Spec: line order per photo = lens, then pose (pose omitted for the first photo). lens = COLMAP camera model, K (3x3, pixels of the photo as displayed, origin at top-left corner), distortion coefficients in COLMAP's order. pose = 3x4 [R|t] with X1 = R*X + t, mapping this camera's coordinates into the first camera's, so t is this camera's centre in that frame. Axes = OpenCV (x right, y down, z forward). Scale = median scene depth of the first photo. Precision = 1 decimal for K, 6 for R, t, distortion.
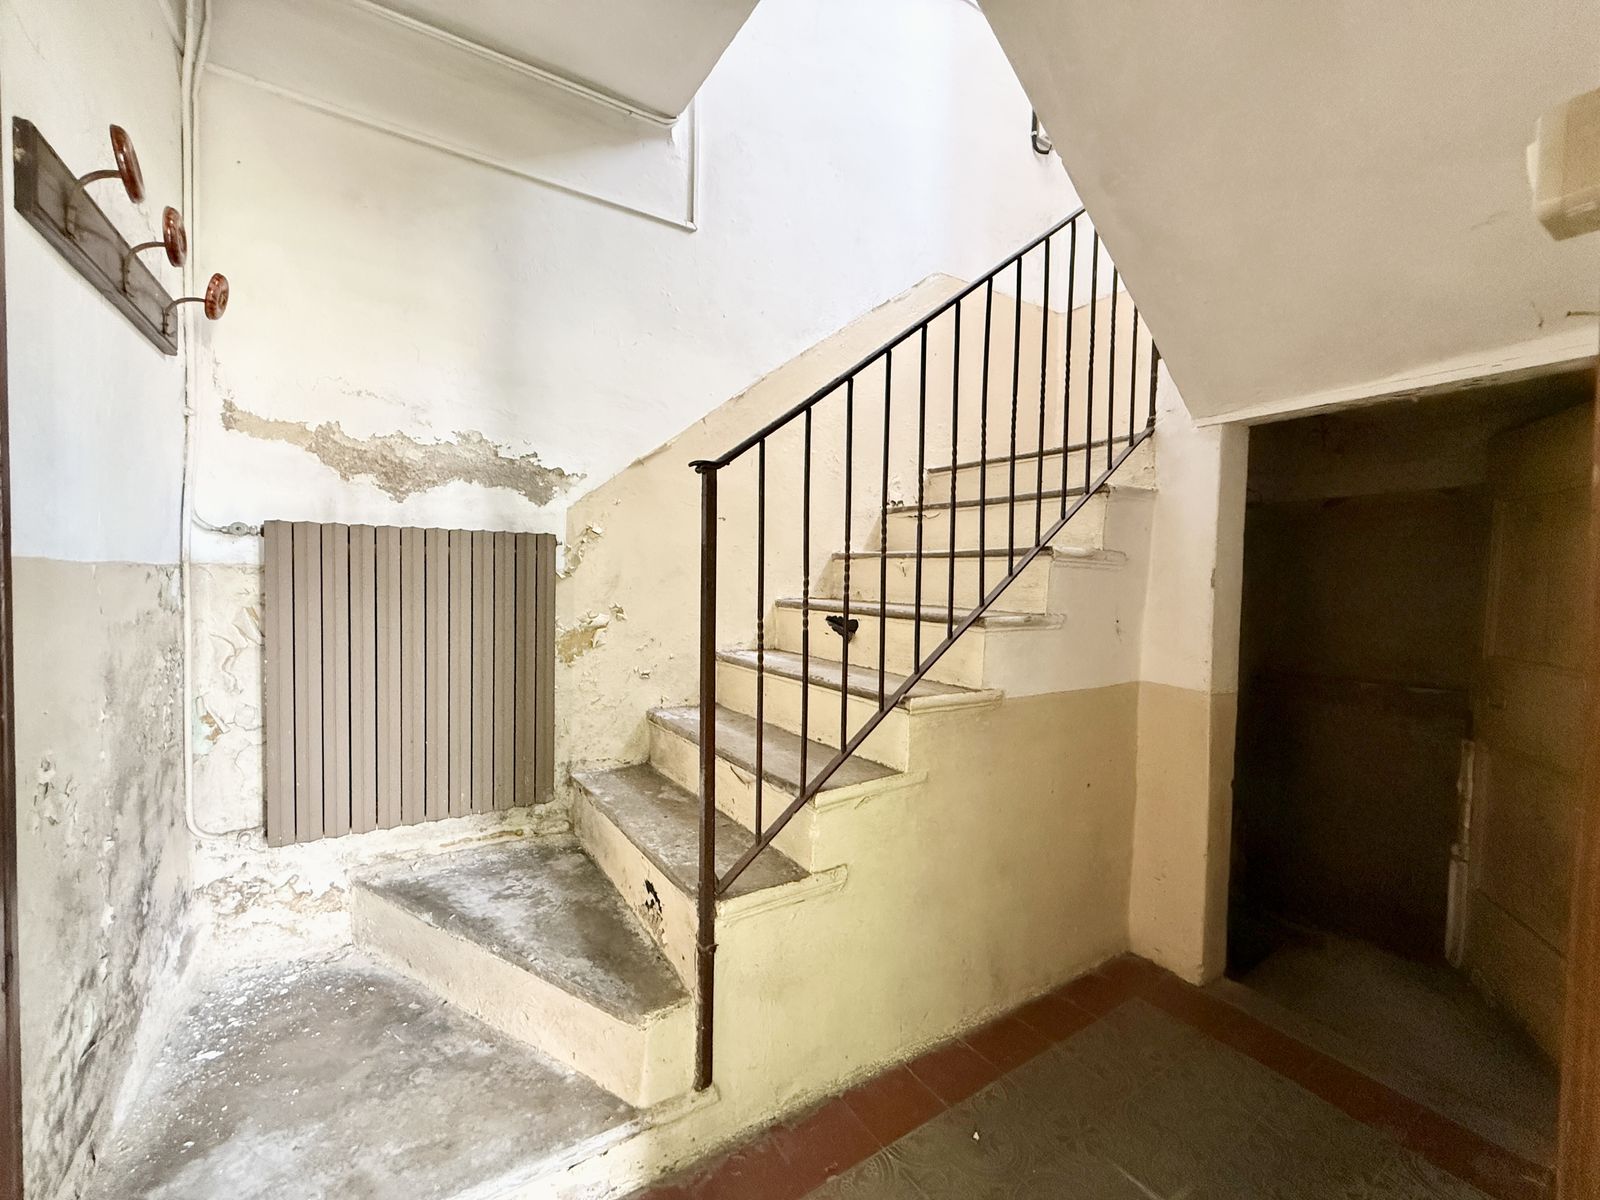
lens RADIAL K [[644.1, 0, 804.8], [0, 644.1, 600.6], [0, 0, 1]] dist [-0.000160, 0.000191]
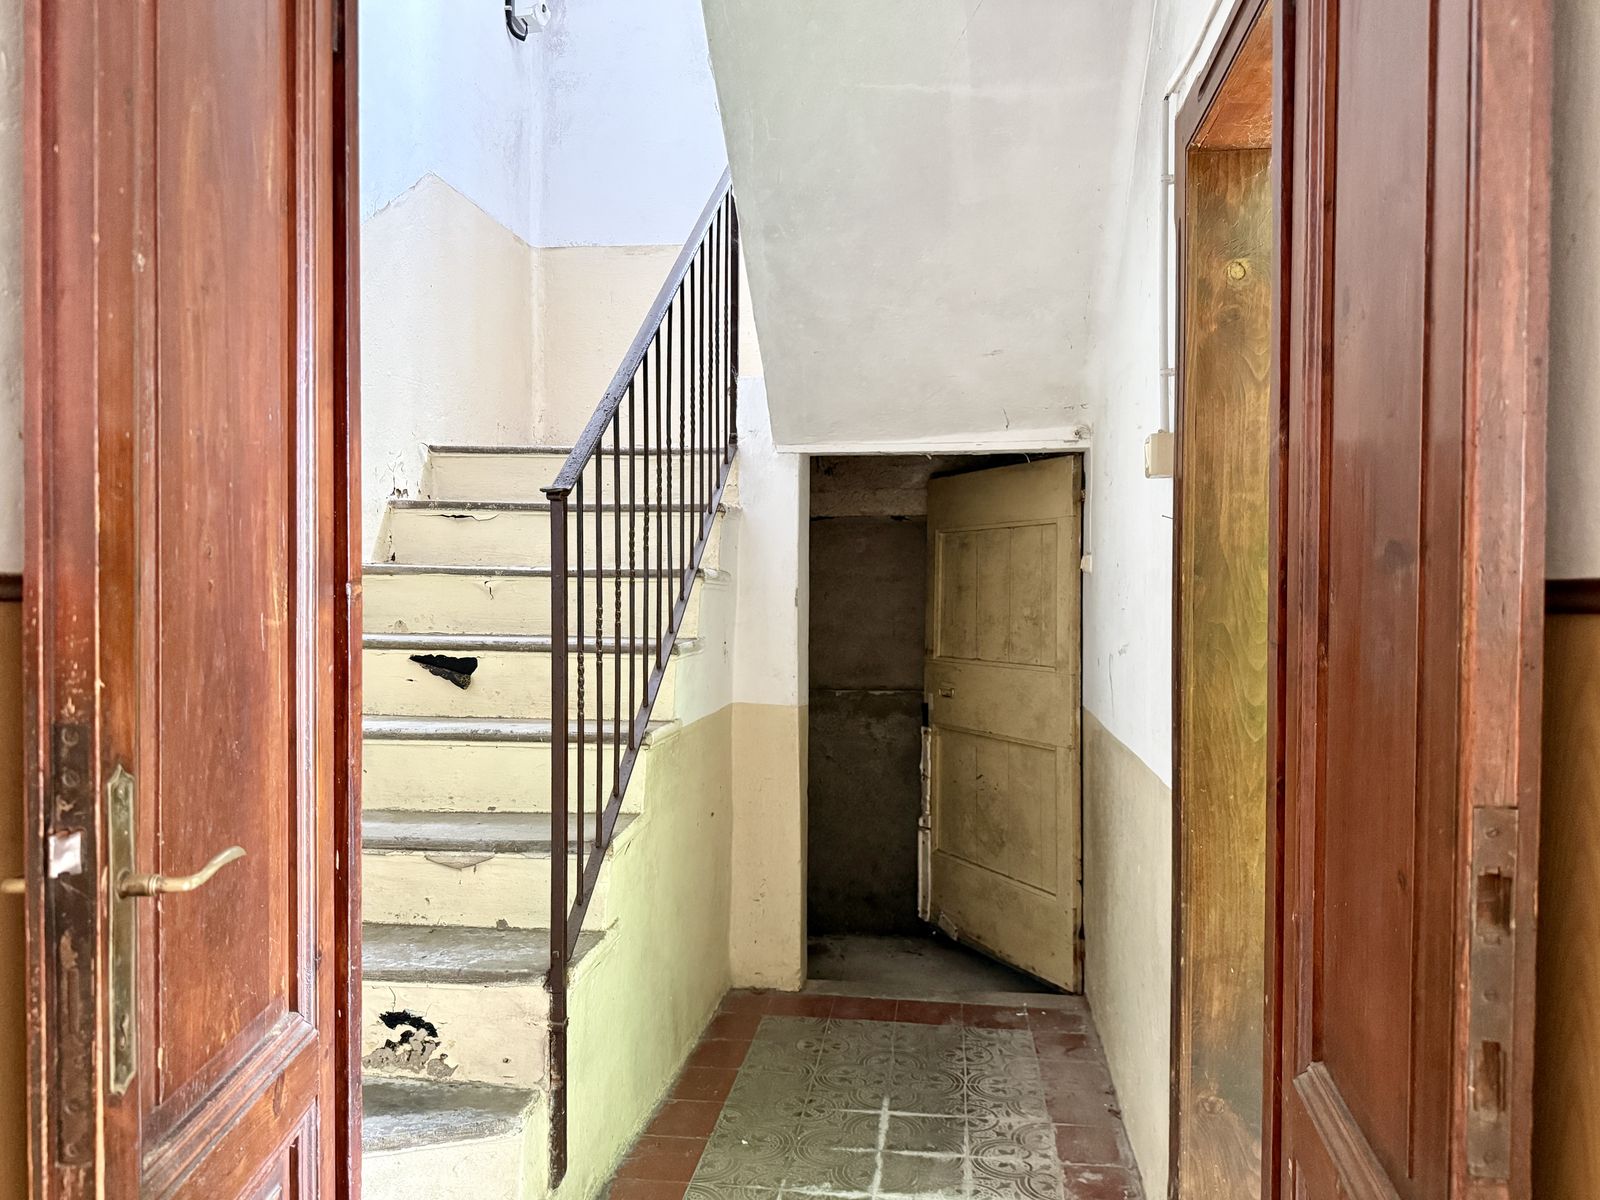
lens RADIAL K [[1152.8, 0, 801.8], [0, 1152.8, 603.3], [0, 0, 1]] dist [0.083165, -0.001113]
pose [[0.642059, -0.023019, 0.766310, -0.763971], [0.034156, 0.999416, 0.001404, -0.024745], [-0.765894, 0.025272, 0.642470, -0.212039]]
